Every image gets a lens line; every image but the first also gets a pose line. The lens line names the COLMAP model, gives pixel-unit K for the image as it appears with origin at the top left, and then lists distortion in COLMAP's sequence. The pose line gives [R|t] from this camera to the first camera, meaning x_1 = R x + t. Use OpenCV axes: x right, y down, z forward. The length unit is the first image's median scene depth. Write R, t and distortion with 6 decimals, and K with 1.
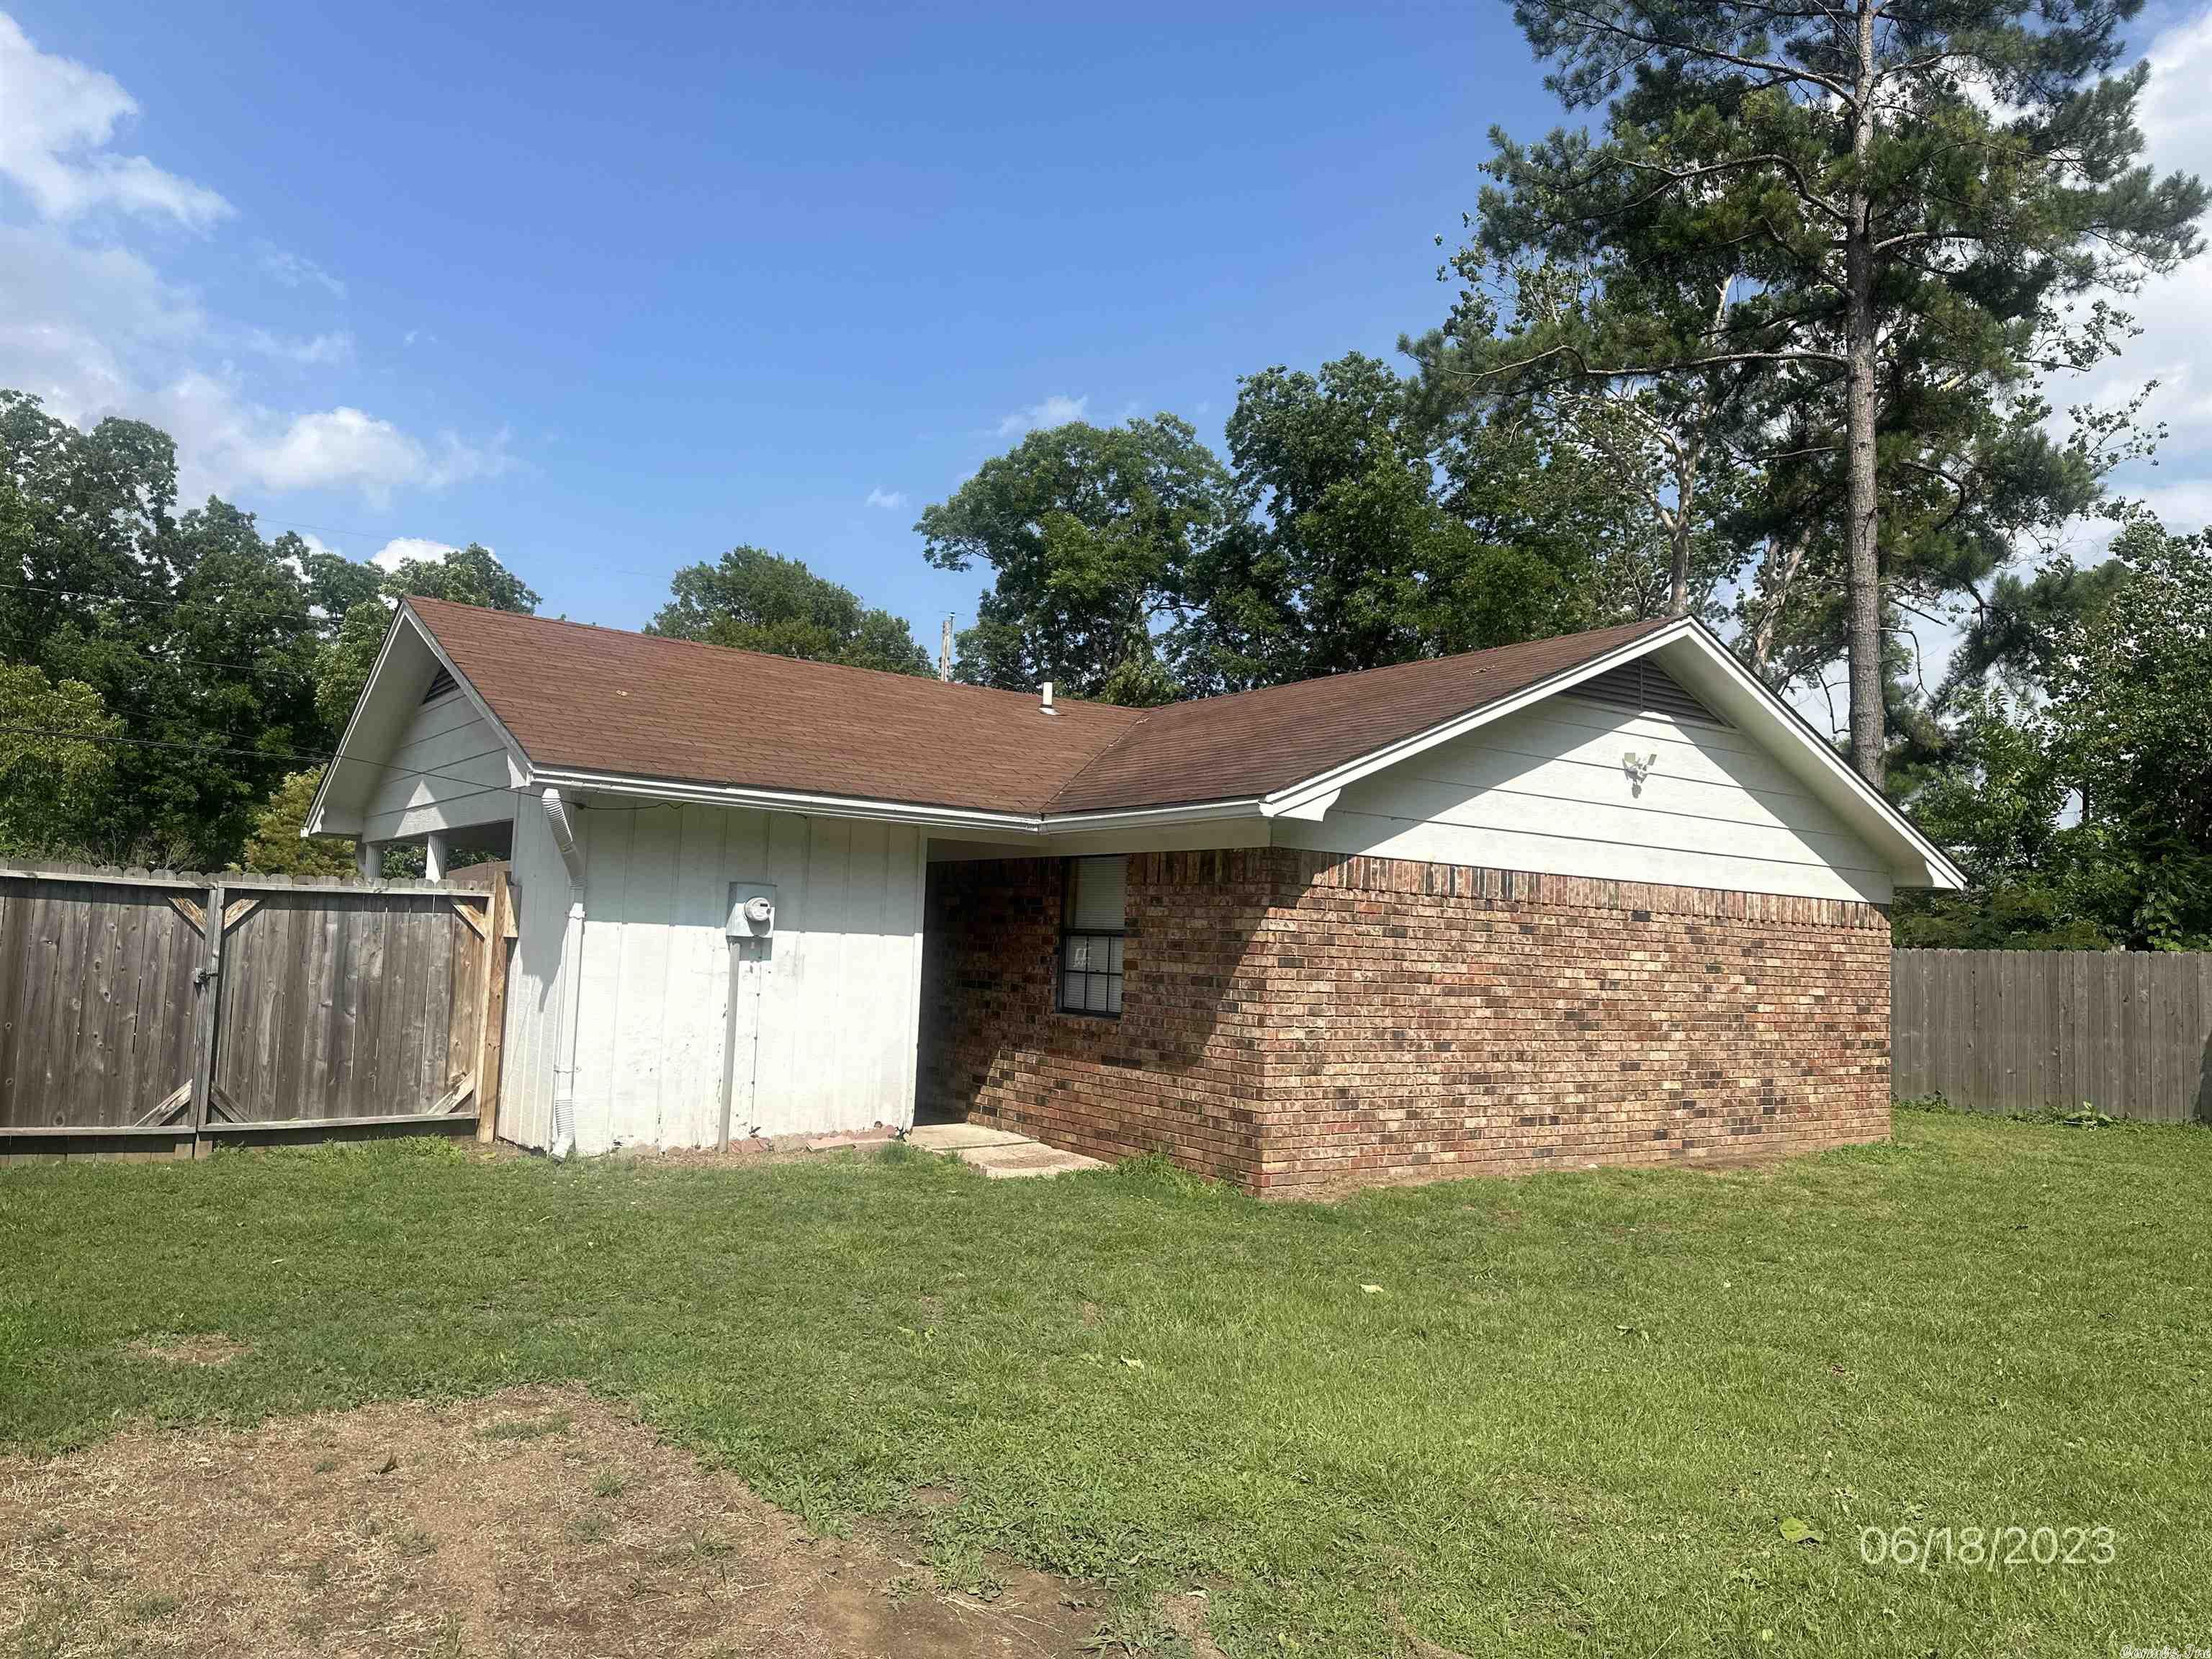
lens RADIAL K [[1545.7, 0, 1106.0], [0, 1545.7, 829.5], [0, 0, 1]] dist [0.076958, -0.062698]
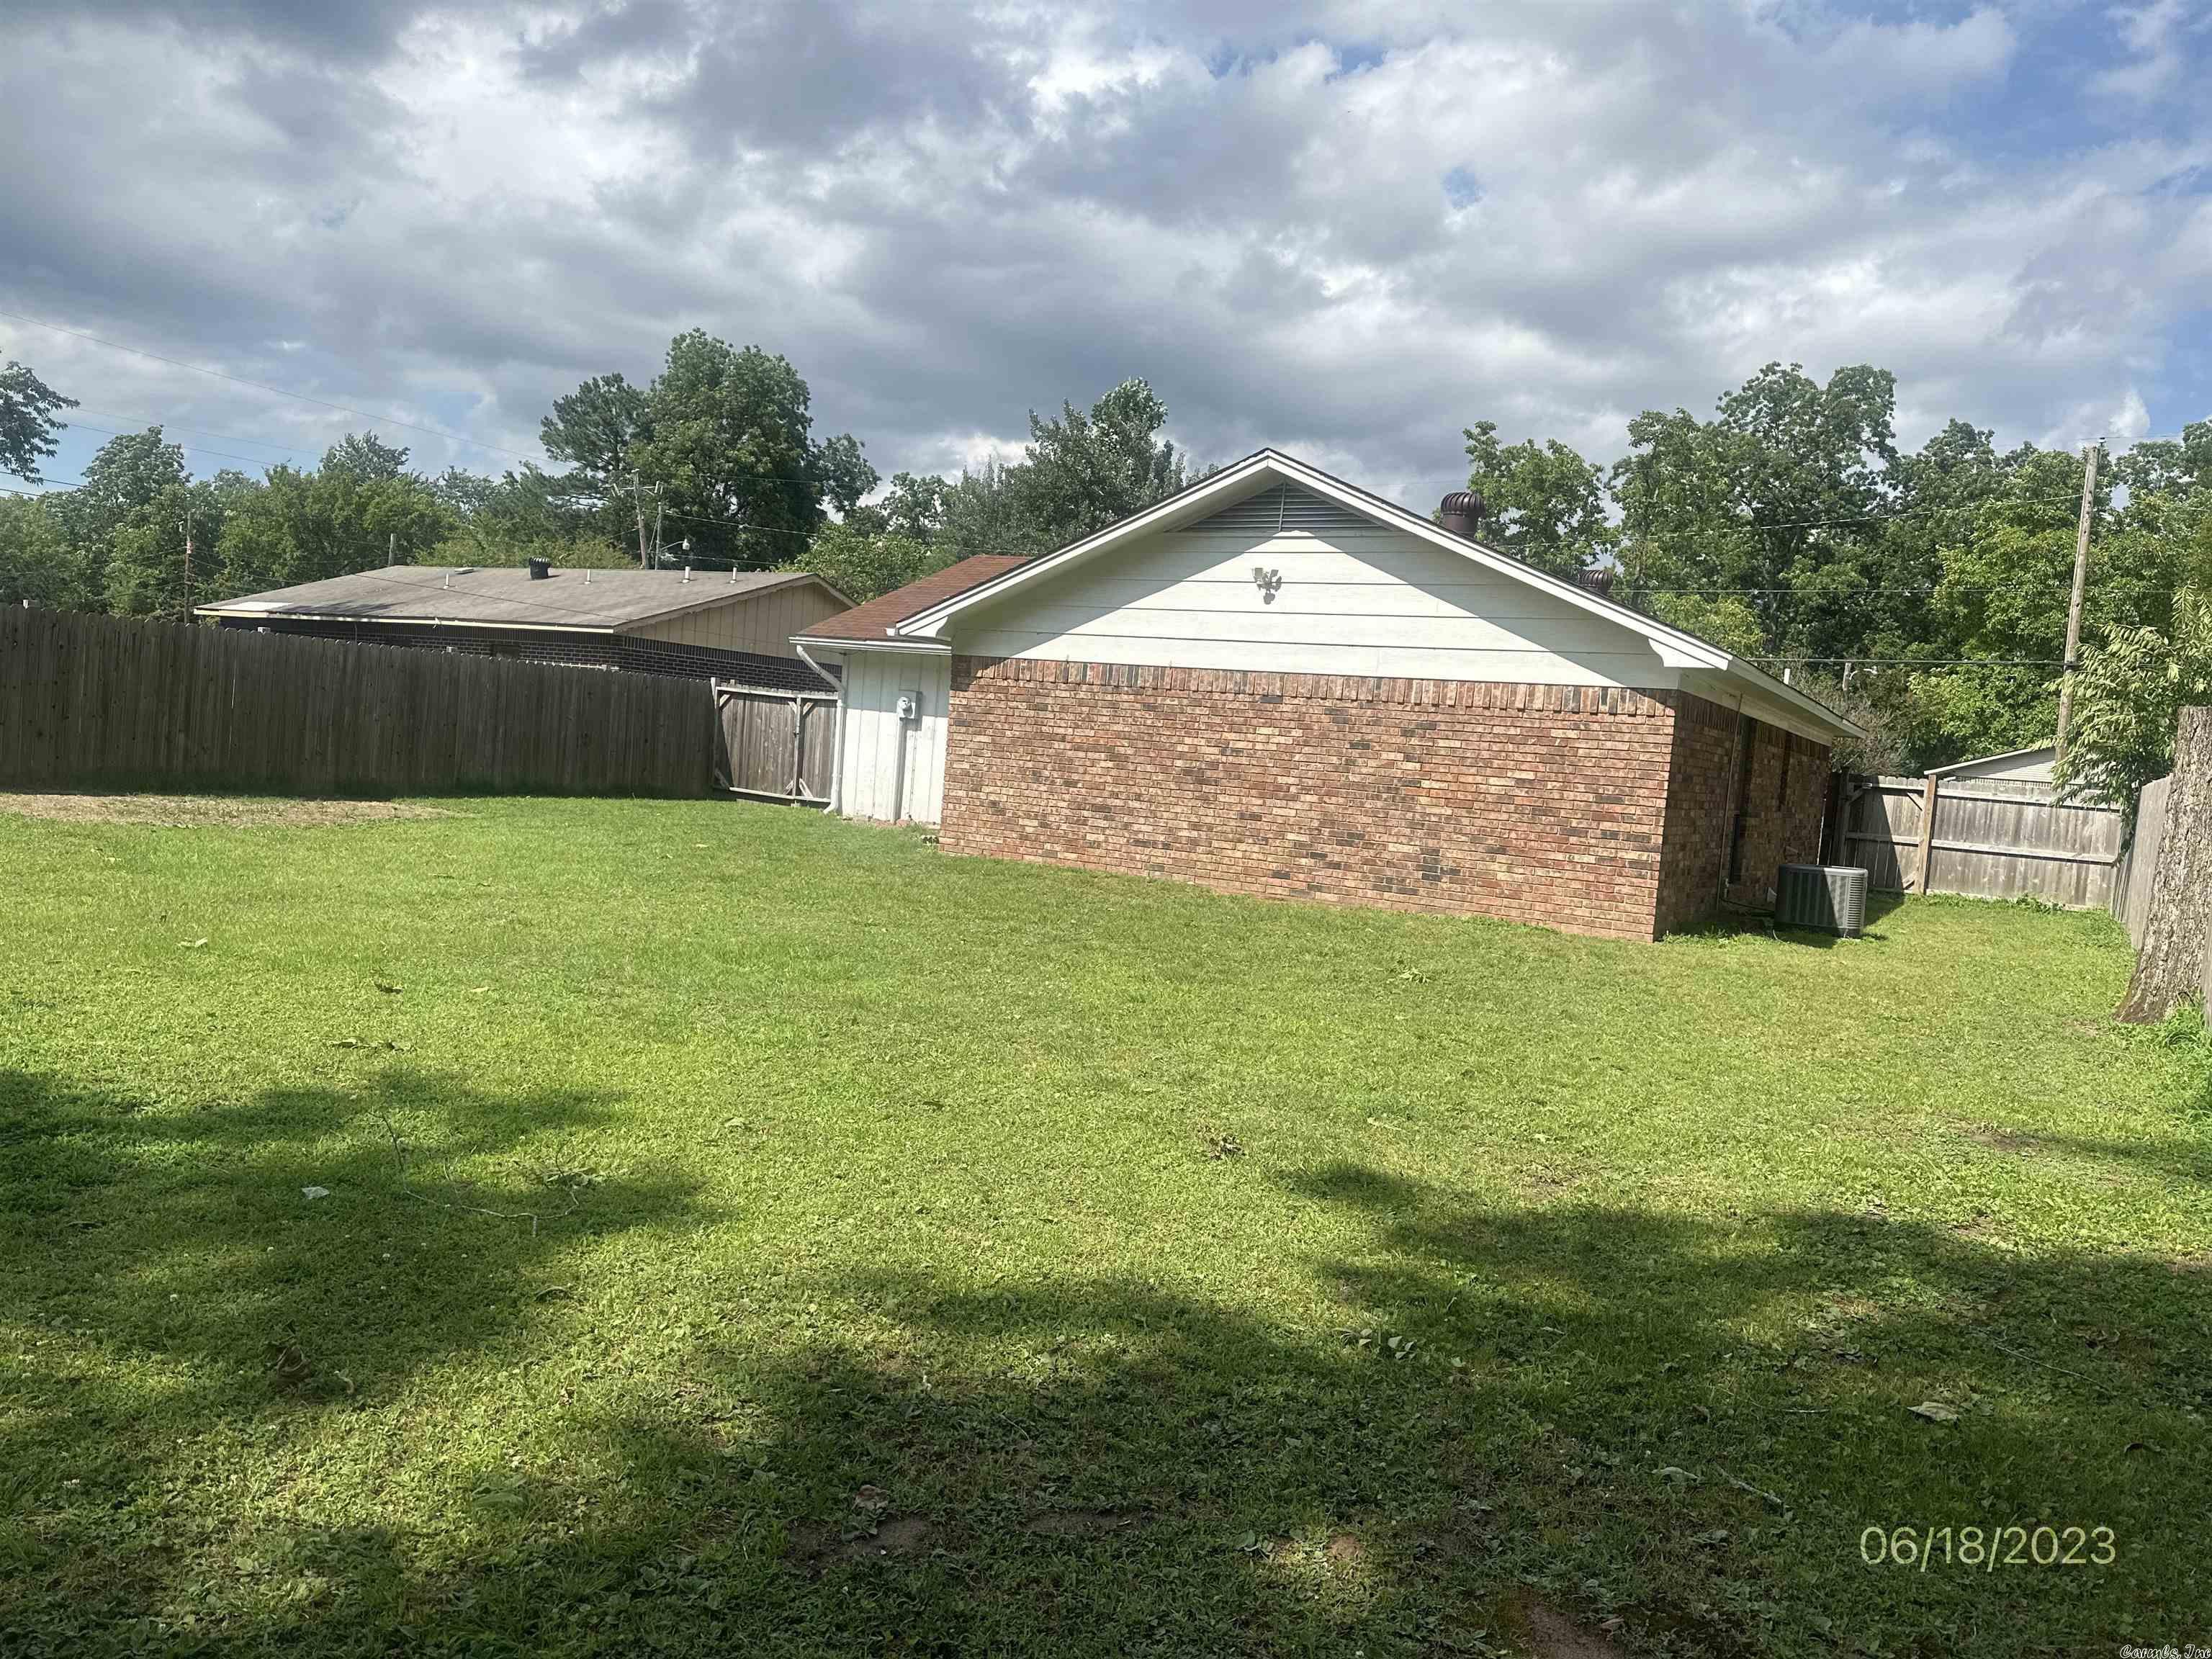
lens RADIAL K [[1545.7, 0, 1106.0], [0, 1545.7, 829.5], [0, 0, 1]] dist [0.076958, -0.062698]
pose [[0.410474, 0.042767, -0.910869, 1.480040], [0.003437, 0.998820, 0.048445, 0.103283], [0.911866, -0.023016, 0.409843, 0.384794]]
